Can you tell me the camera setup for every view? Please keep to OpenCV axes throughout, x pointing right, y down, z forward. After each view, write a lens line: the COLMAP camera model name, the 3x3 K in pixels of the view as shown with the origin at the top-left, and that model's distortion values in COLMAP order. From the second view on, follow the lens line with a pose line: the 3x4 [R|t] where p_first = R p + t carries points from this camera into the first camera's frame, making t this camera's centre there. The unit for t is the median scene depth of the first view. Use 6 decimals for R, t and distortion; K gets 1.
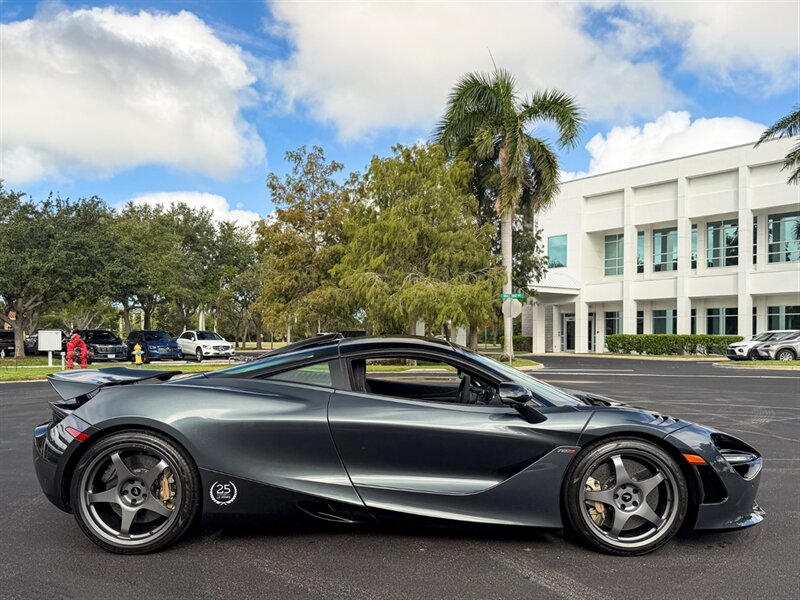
lens RADIAL K [[726.9, 0, 349.4], [0, 726.9, 347.1], [0, 0, 1]] dist [0.106523, -0.234900]
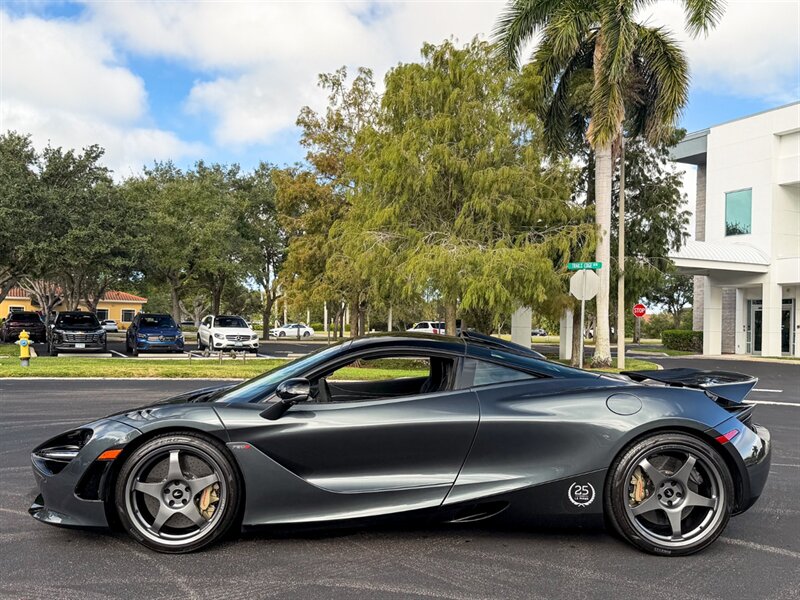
lens RADIAL K [[773.0, 0, 414.4], [0, 773.0, 327.4], [0, 0, 1]] dist [0.157778, -0.338503]
pose [[0.977430, 0.018398, -0.210456, 0.164314], [-0.021503, 0.999691, -0.012478, -0.003266], [0.210162, 0.016722, 0.977524, 0.226368]]
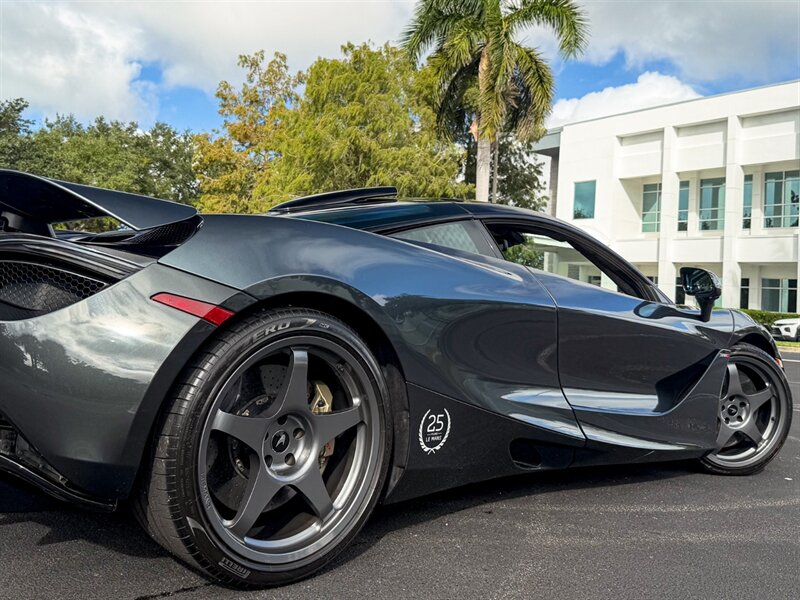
lens RADIAL K [[787.6, 0, 371.3], [0, 787.6, 239.1], [0, 0, 1]] dist [0.124617, -0.258235]
pose [[0.995170, 0.061848, -0.076234, 0.134658], [-0.068721, 0.993467, -0.091103, 0.014236], [0.070101, 0.095902, 0.992919, 0.111621]]
